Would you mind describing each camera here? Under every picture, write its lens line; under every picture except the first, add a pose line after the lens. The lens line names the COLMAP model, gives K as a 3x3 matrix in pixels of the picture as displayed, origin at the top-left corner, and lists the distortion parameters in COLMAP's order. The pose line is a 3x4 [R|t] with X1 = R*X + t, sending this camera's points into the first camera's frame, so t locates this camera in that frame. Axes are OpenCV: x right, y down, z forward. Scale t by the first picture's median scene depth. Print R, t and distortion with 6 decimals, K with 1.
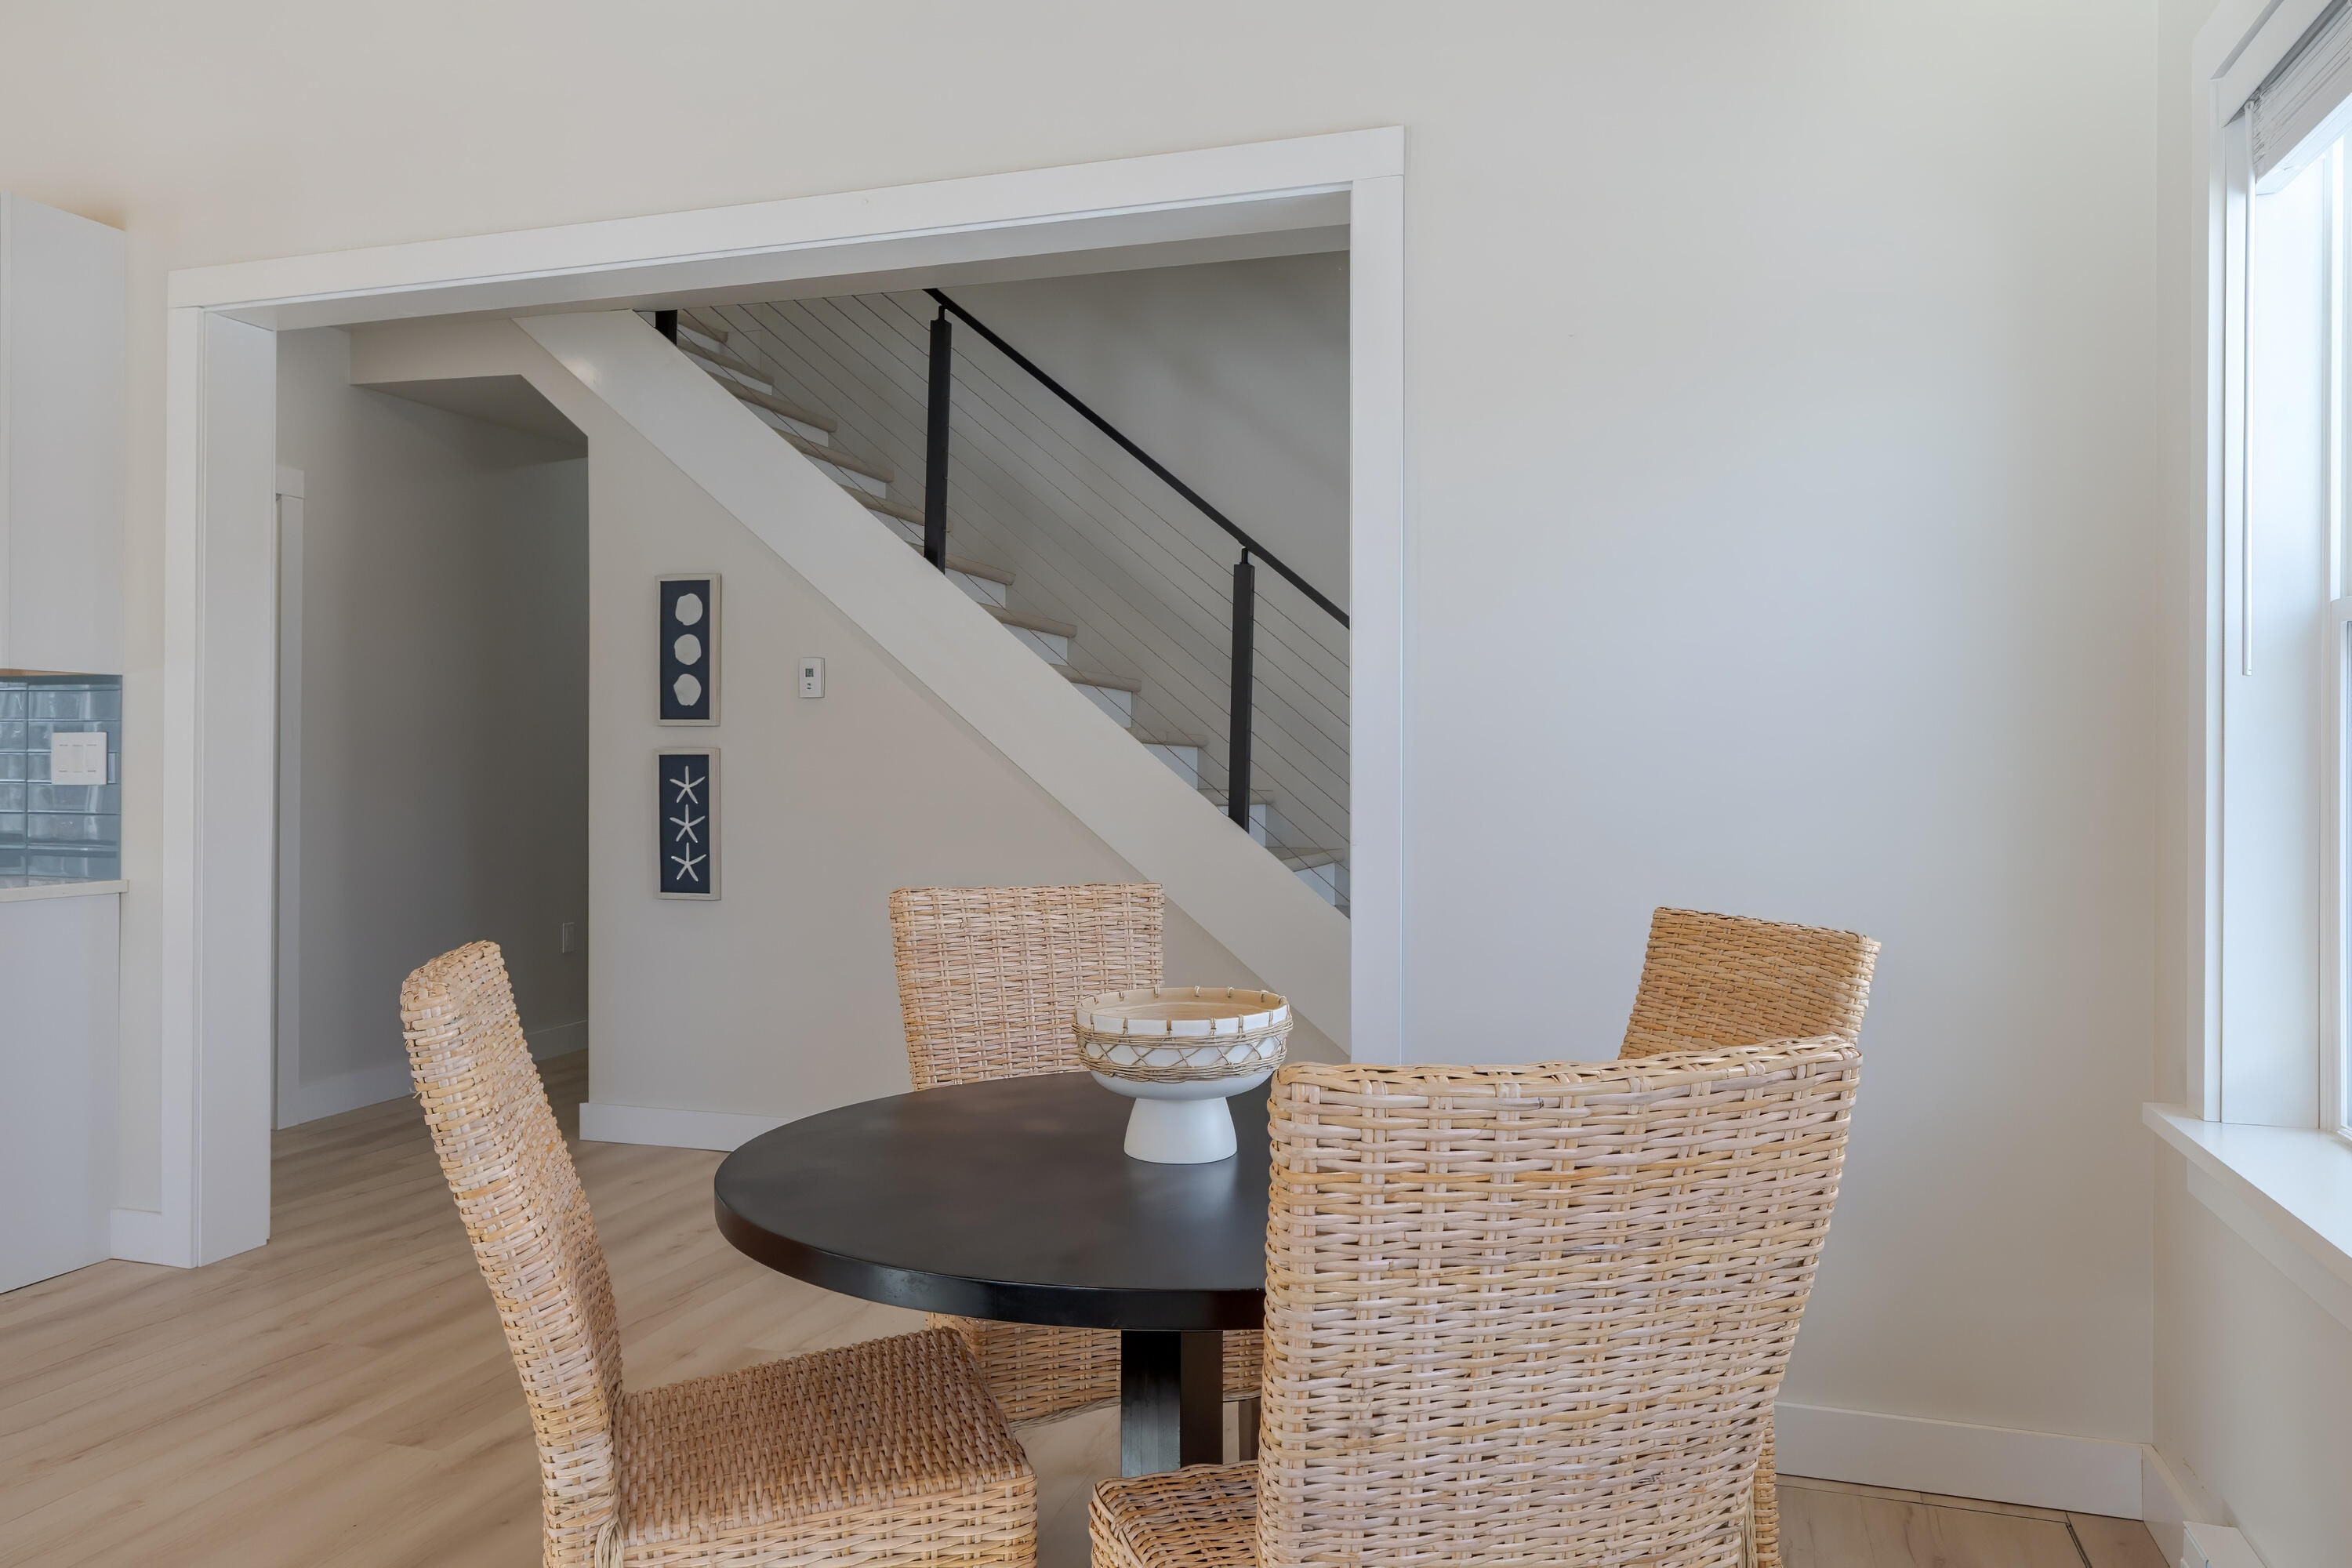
lens RADIAL K [[1653.0, 0, 1158.7], [0, 1653.0, 767.7], [0, 0, 1]] dist [0.002665, 0.001103]
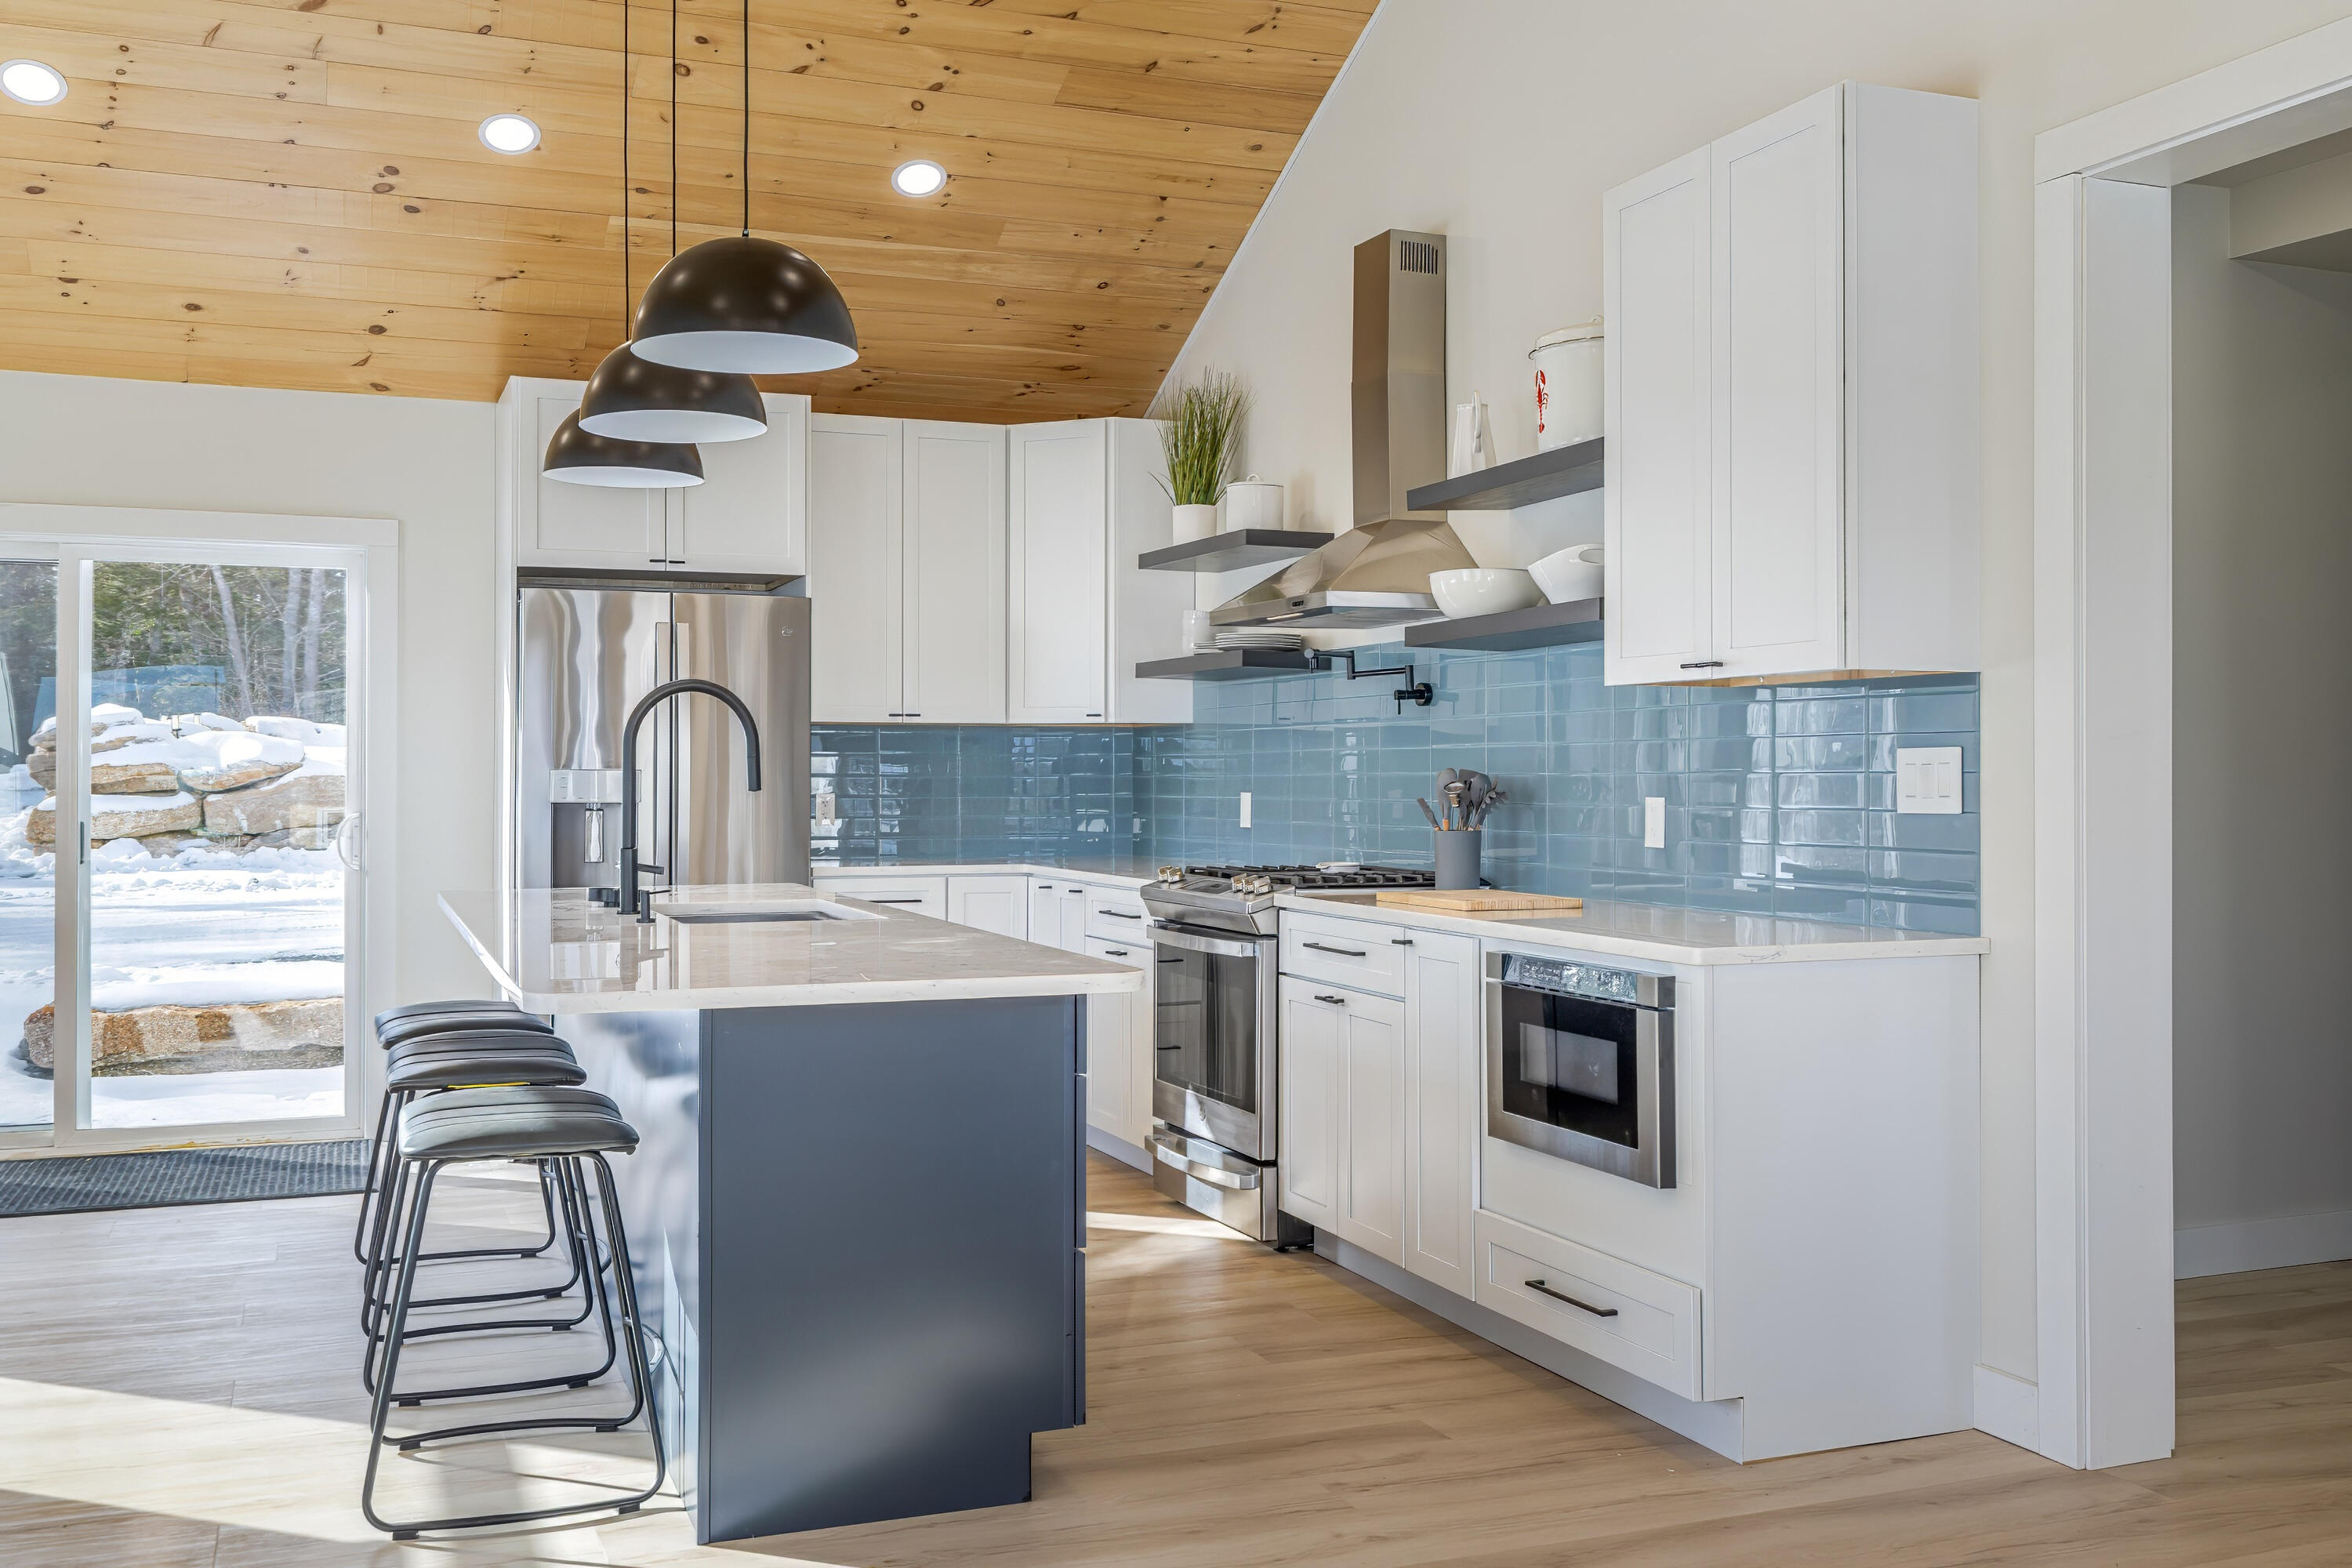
lens RADIAL K [[2135.5, 0, 1155.9], [0, 2135.5, 751.0], [0, 0, 1]] dist [-0.002894, 0.017585]
pose [[0.639886, -0.014889, -0.768326, -0.104649], [0.000749, 0.999824, -0.018752, -0.000537], [0.768470, 0.011424, 0.639784, 0.066615]]
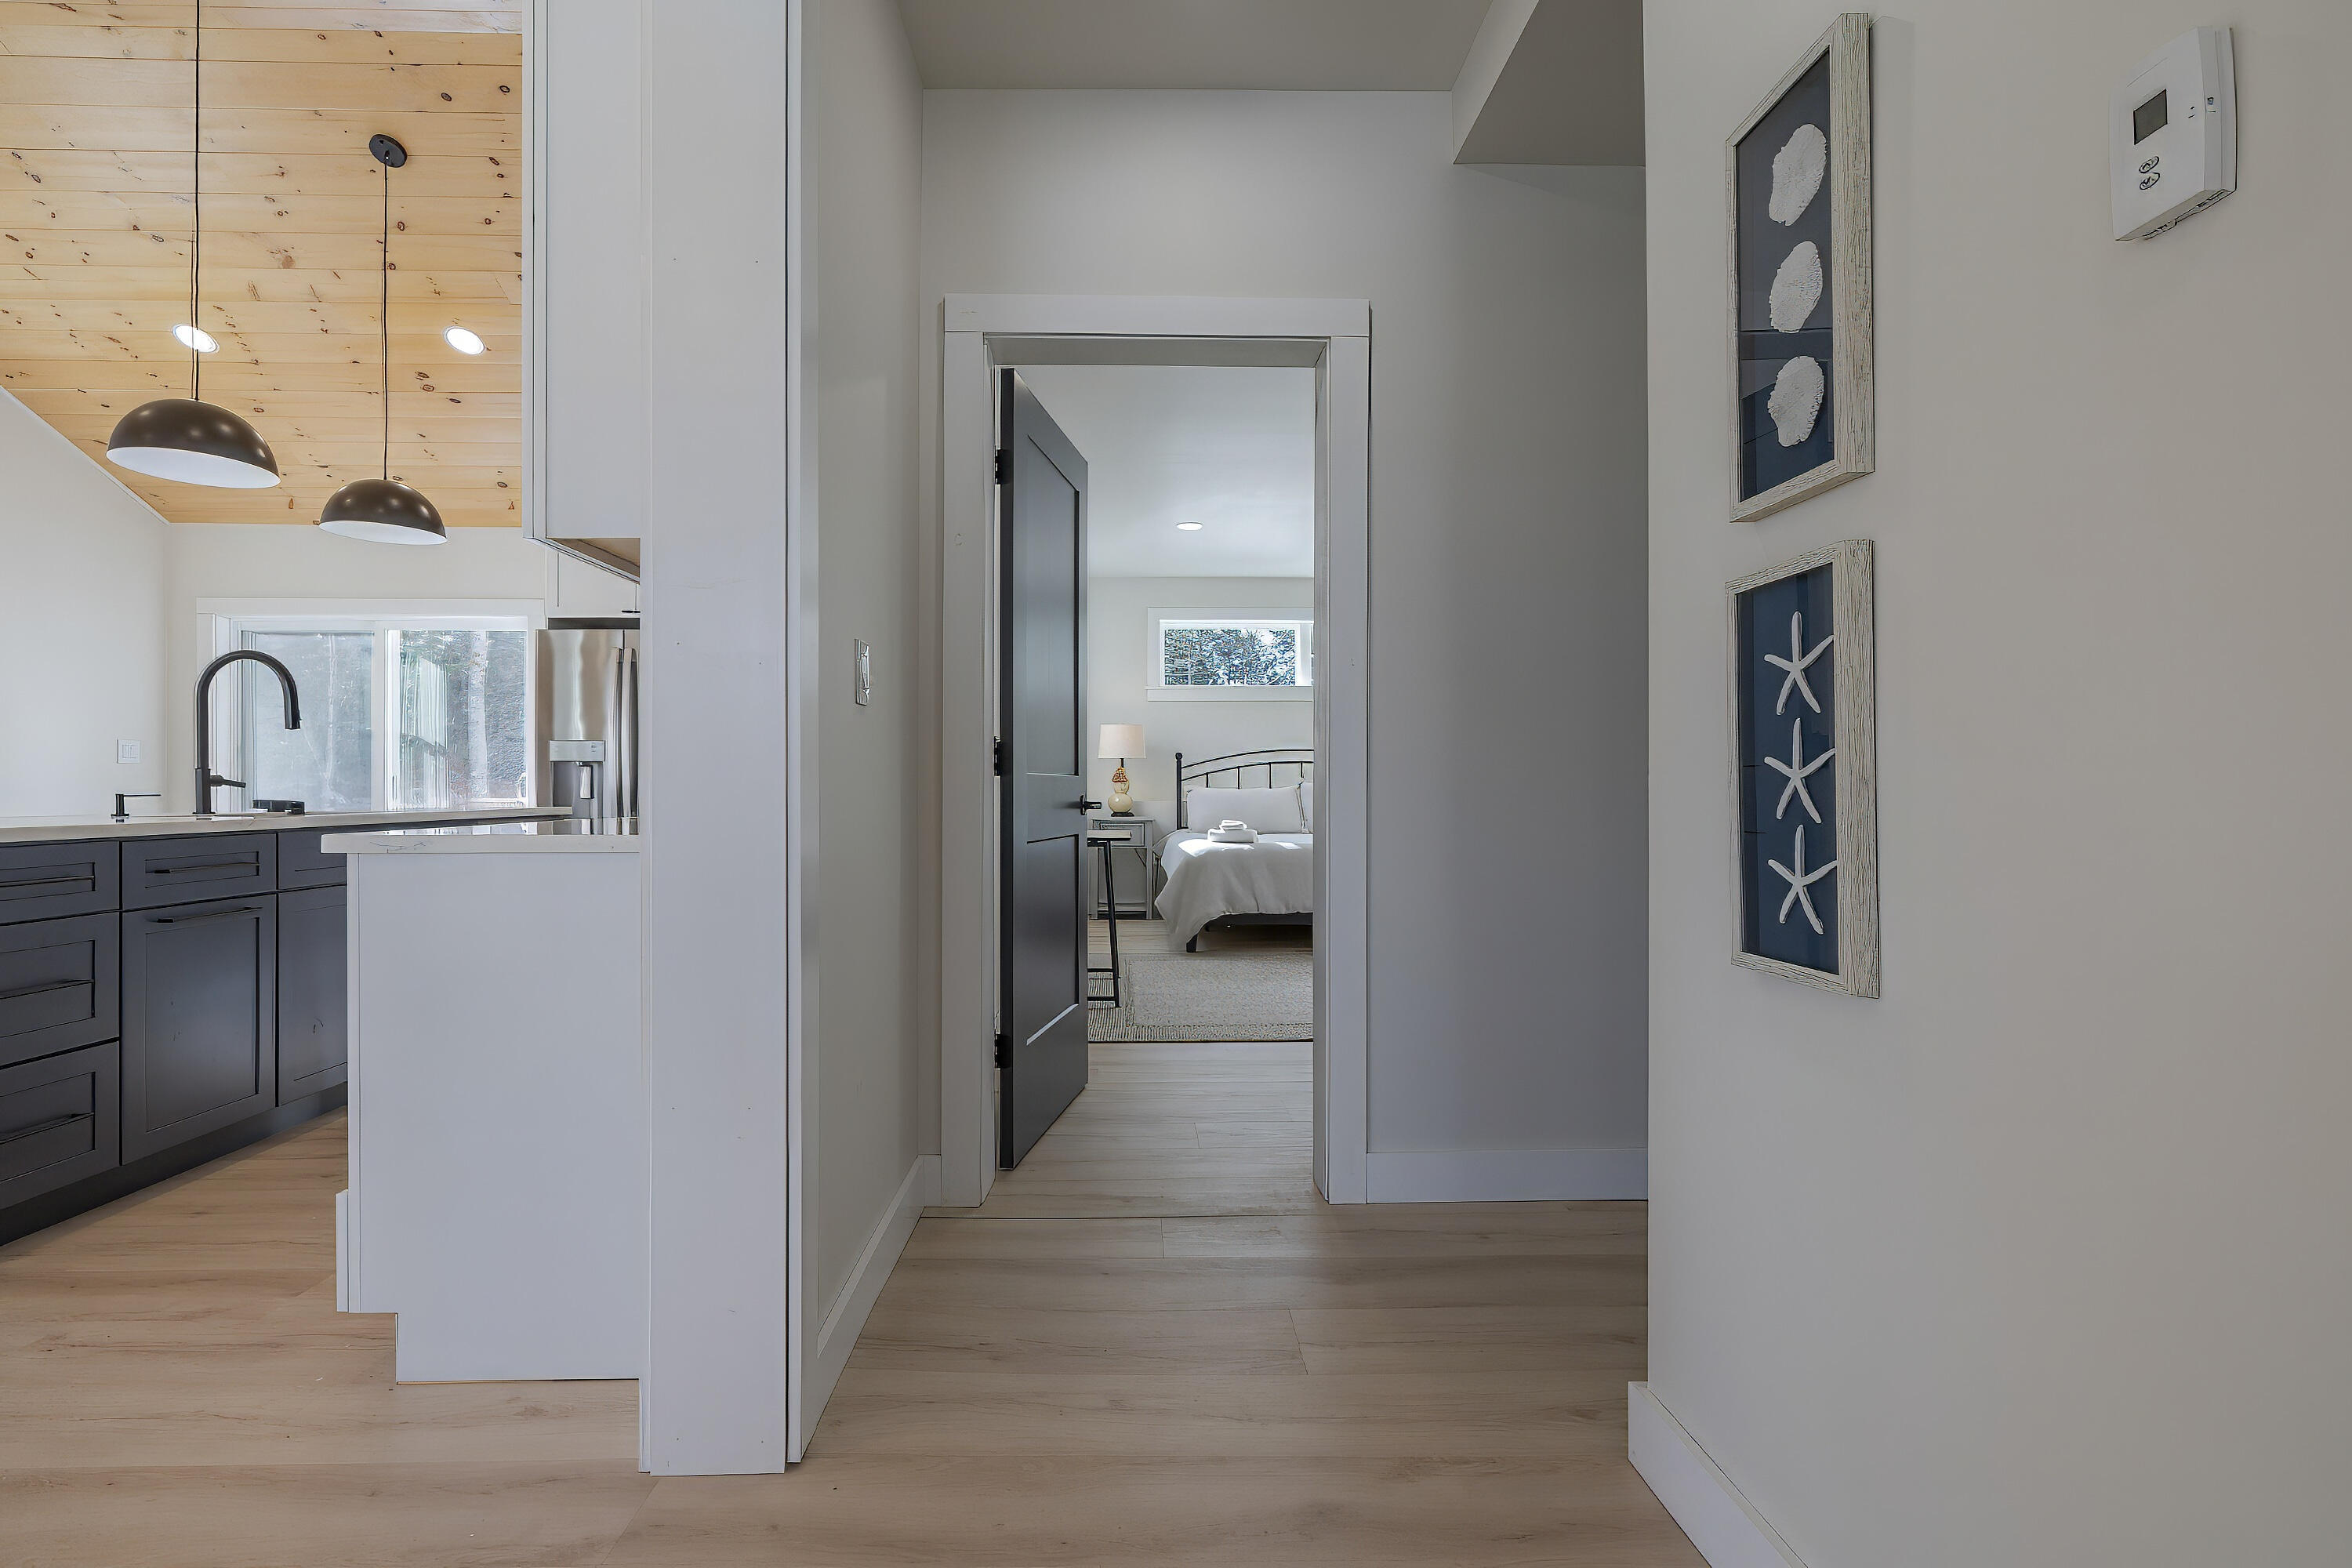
lens RADIAL K [[1085.4, 0, 1147.0], [0, 1085.4, 783.6], [0, 0, 1]] dist [0.004760, 0.000225]
pose [[0.321696, -0.010234, -0.946788, -0.133338], [-0.001354, 0.999936, -0.011269, 0.049673], [0.946842, 0.004907, 0.321661, 0.989912]]
